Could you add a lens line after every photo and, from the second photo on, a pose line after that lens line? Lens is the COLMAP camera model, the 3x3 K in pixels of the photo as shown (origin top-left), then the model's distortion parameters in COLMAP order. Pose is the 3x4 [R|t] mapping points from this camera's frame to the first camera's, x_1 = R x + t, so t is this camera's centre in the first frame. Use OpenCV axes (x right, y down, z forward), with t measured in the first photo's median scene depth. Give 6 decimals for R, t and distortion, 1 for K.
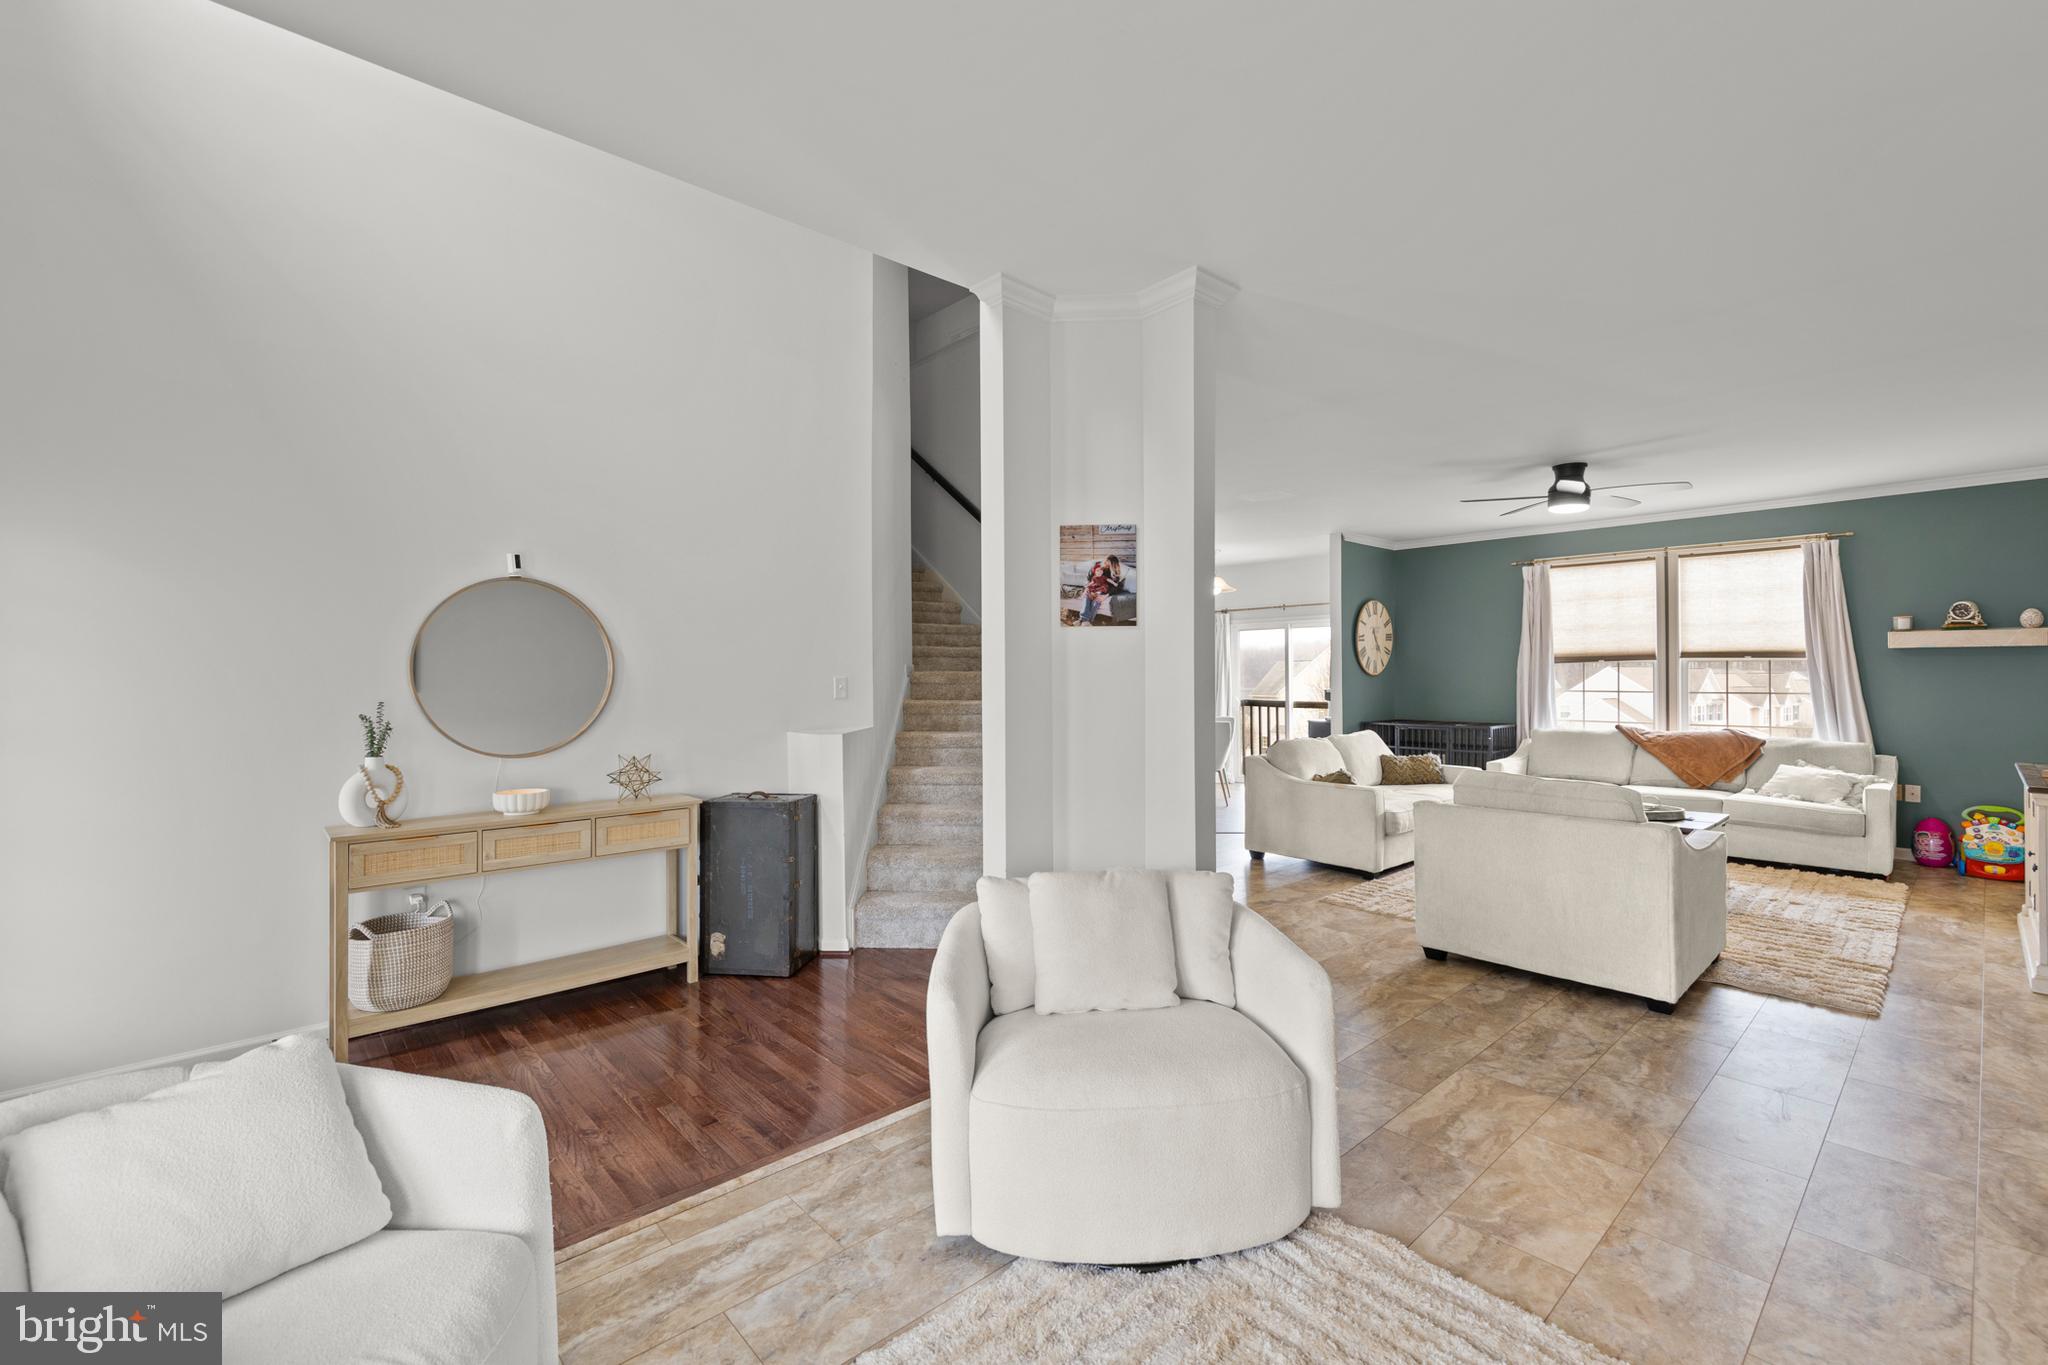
lens RADIAL K [[887.3, 0, 1020.3], [0, 887.3, 653.1], [0, 0, 1]] dist [0.007192, -0.000262]
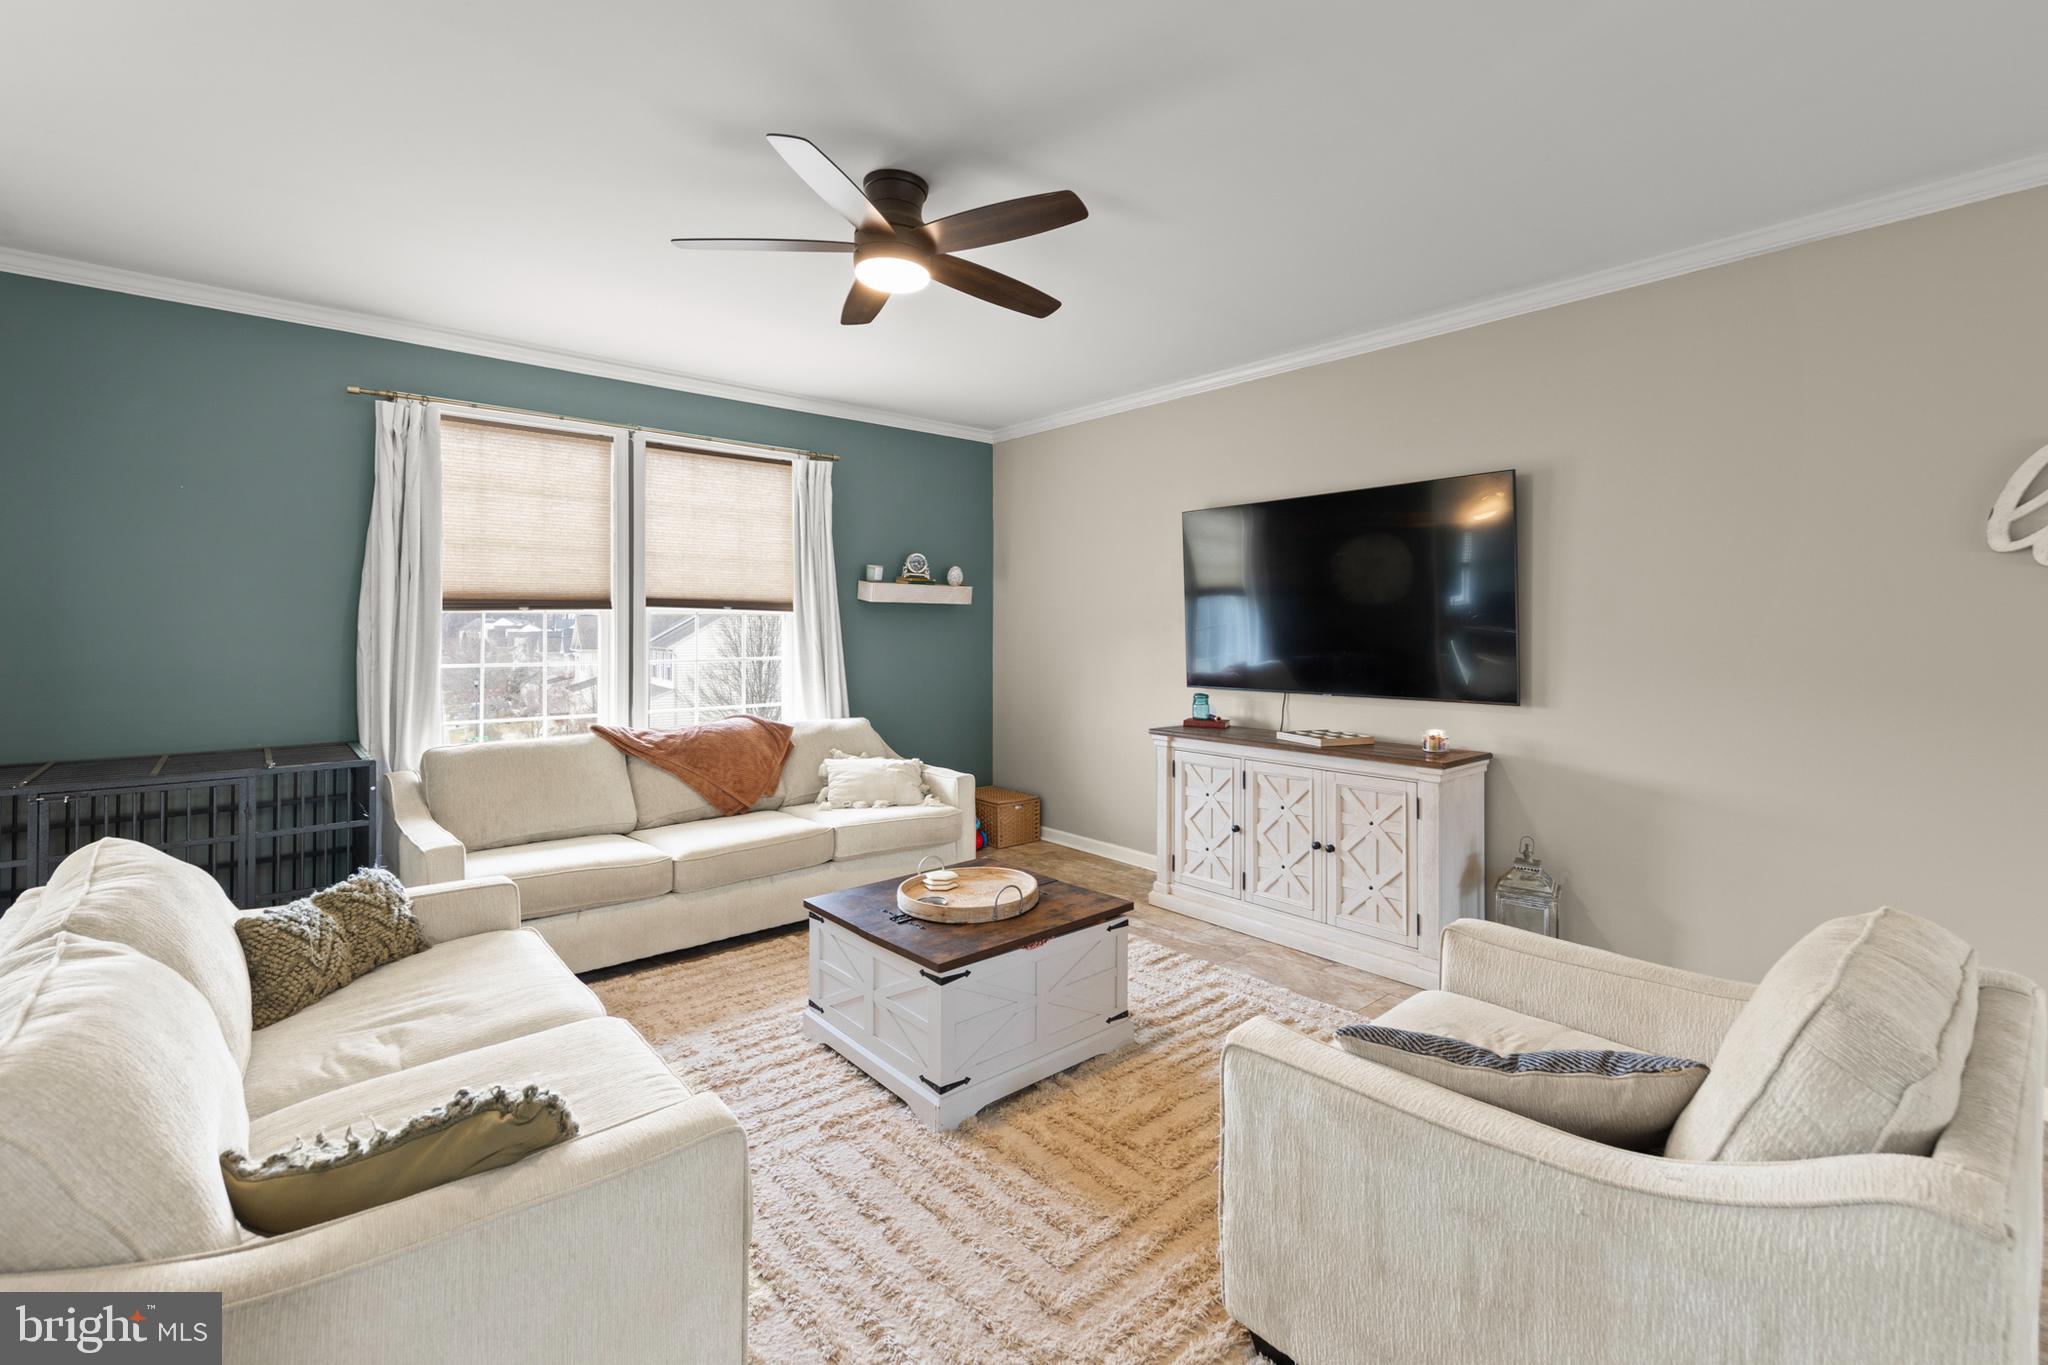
lens RADIAL K [[887.3, 0, 1007.3], [0, 887.3, 629.6], [0, 0, 1]] dist [0.007192, -0.000262]
pose [[0.031075, 0.001778, 0.999515, 0.144205], [-0.026359, 0.999652, -0.000959, 0.018077], [-0.999169, -0.026317, 0.031111, 0.847843]]
